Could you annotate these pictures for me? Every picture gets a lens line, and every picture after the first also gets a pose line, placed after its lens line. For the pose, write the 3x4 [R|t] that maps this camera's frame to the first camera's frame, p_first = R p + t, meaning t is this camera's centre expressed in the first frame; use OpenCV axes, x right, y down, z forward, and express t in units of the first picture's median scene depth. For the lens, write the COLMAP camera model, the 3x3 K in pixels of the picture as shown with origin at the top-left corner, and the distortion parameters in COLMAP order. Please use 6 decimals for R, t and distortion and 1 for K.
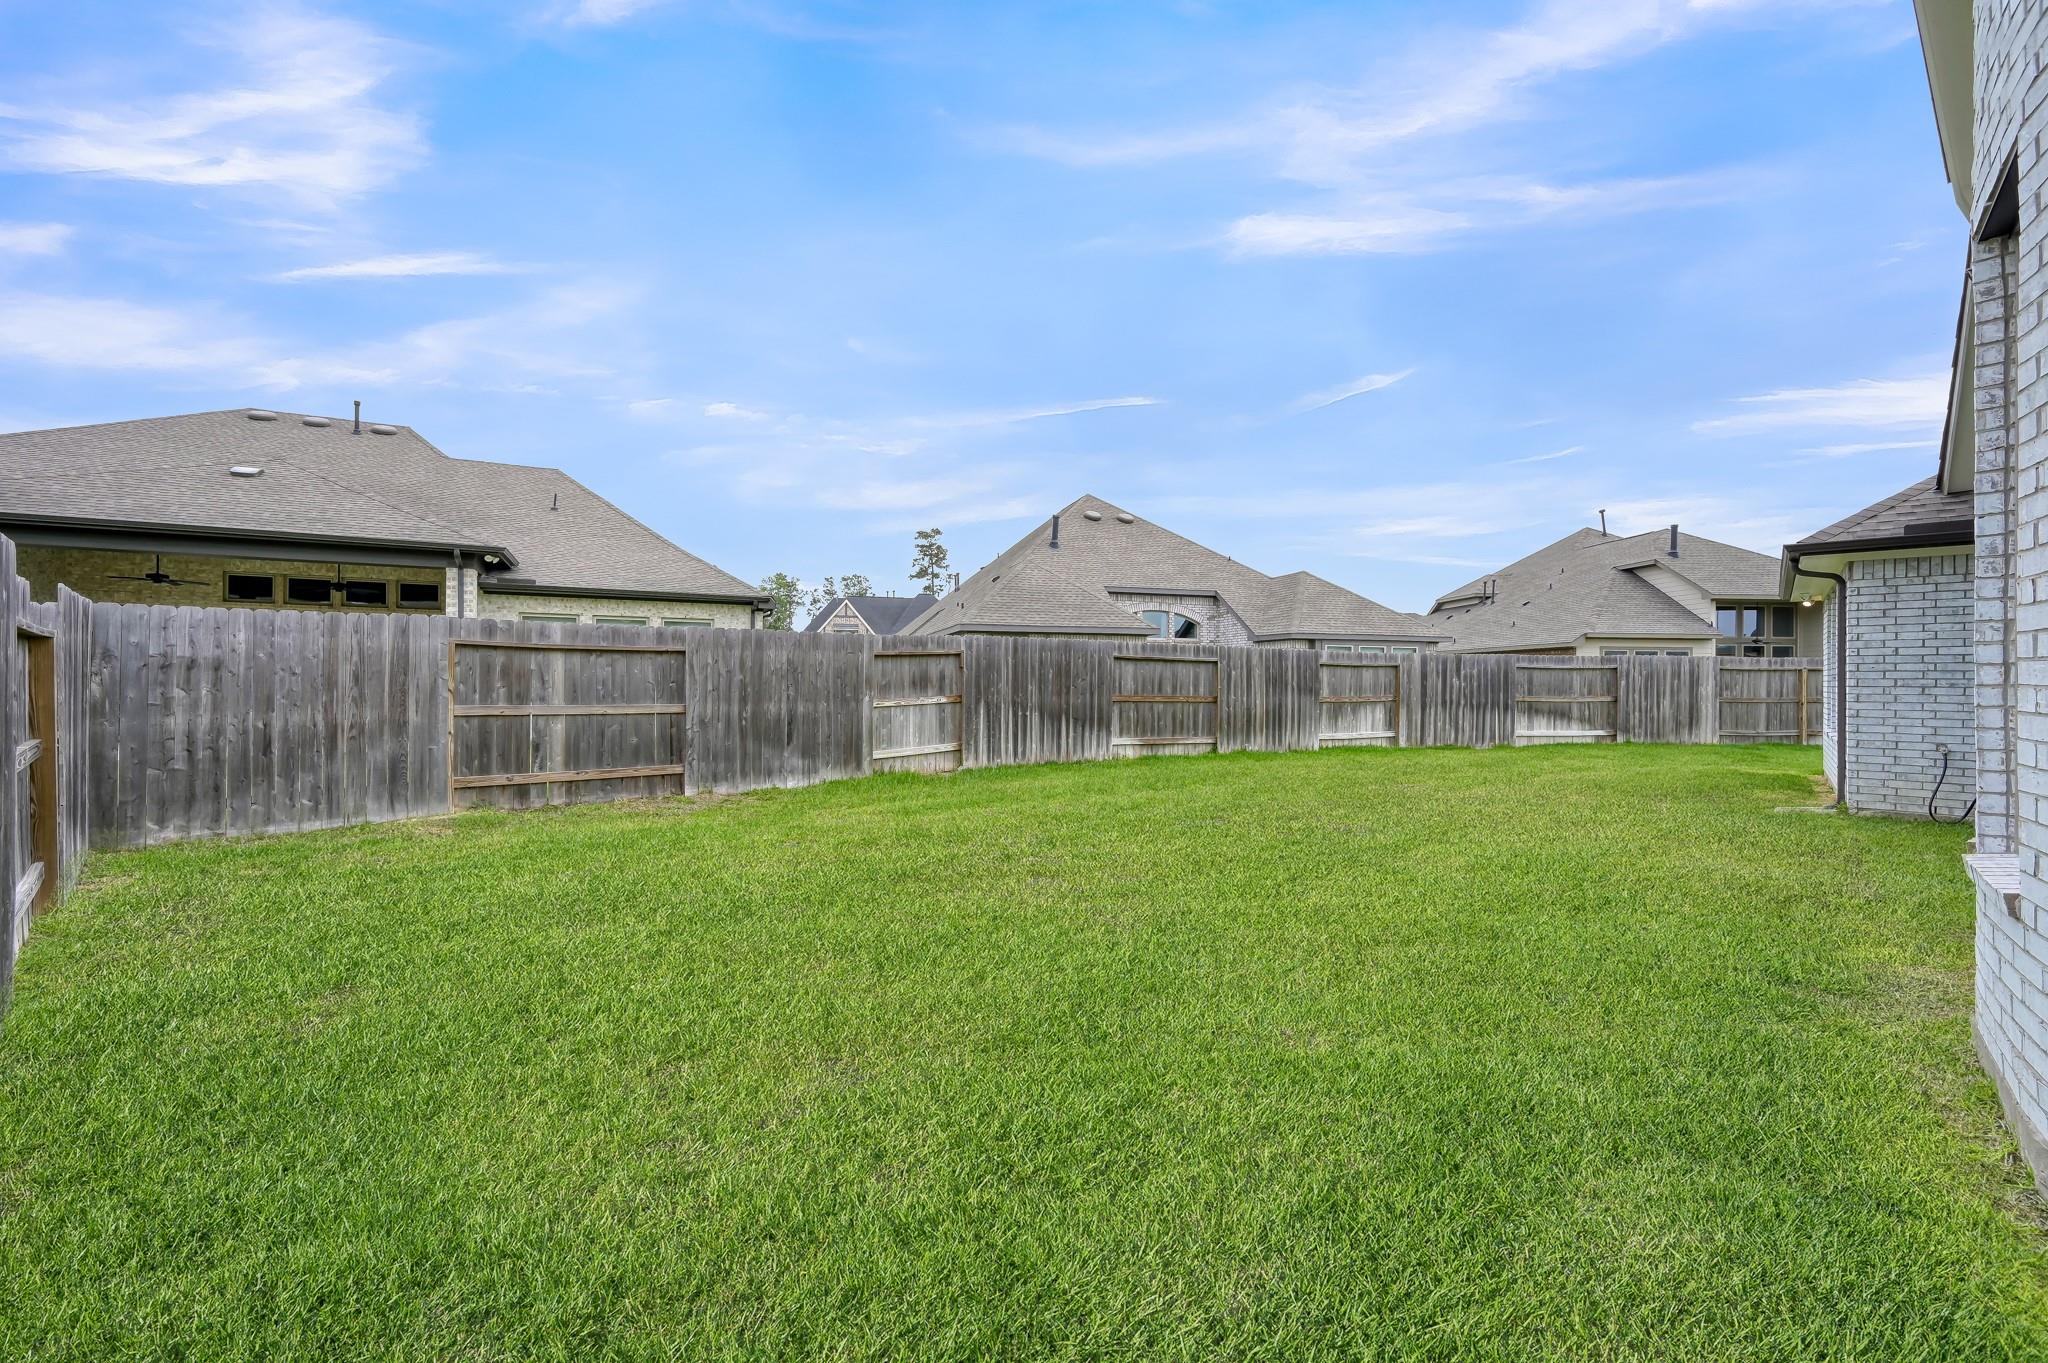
lens RADIAL K [[805.8, 0, 1019.4], [0, 805.8, 677.1], [0, 0, 1]] dist [-0.001557, -0.000103]
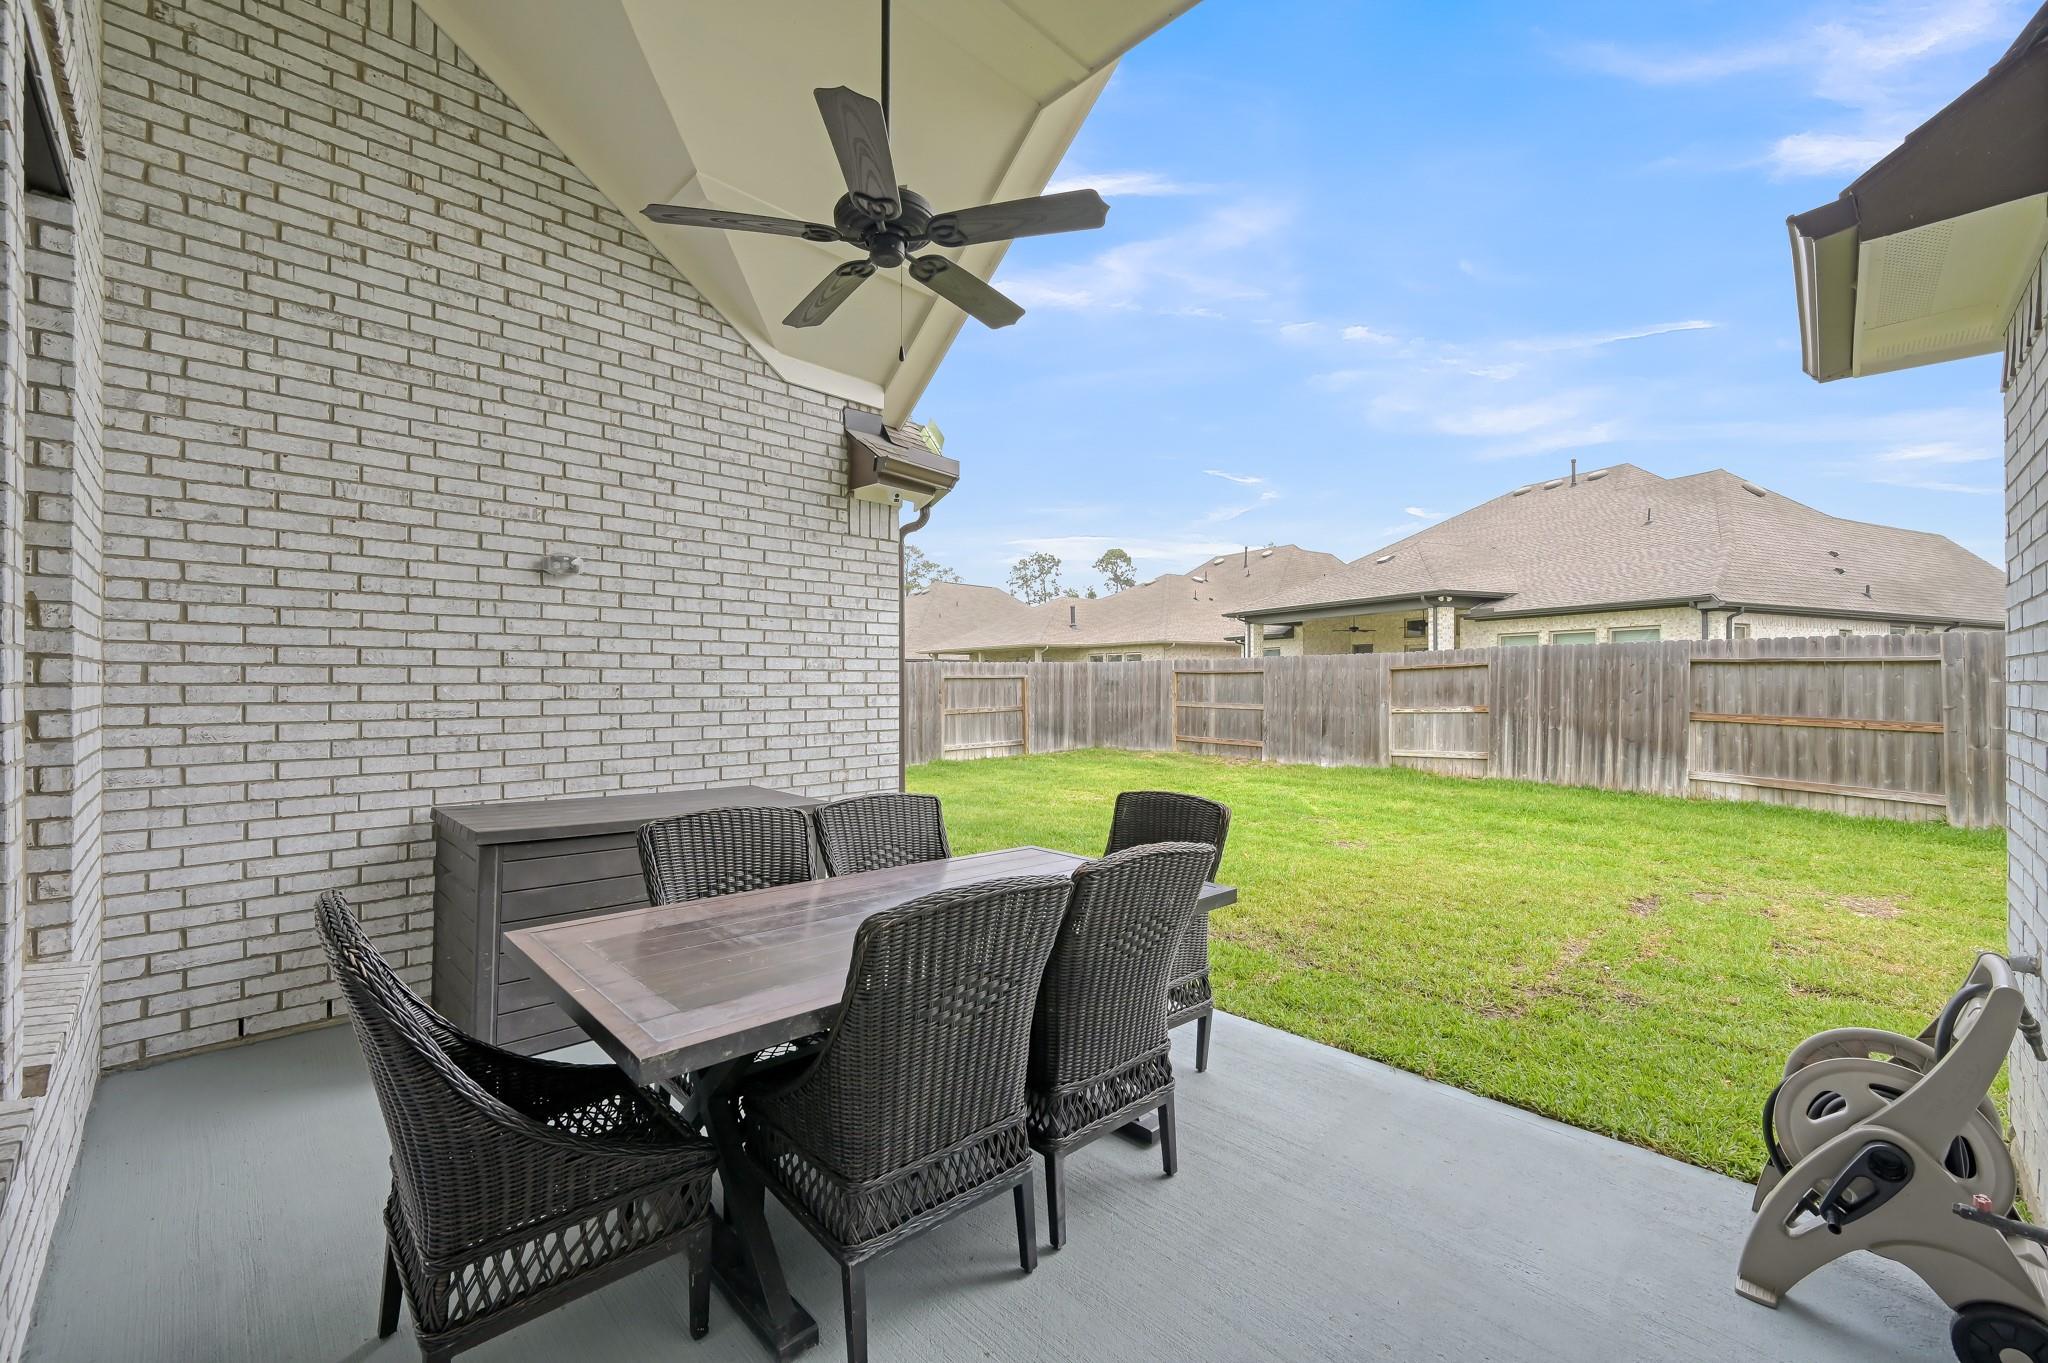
lens RADIAL K [[833.7, 0, 1024.0], [0, 833.7, 681.5], [0, 0, 1]] dist [-0.003420, -0.000075]
pose [[-0.040784, -0.003718, -0.999161, 1.003609], [0.004511, 0.999982, -0.003905, -0.006708], [0.999158, -0.004666, -0.040766, 0.454809]]
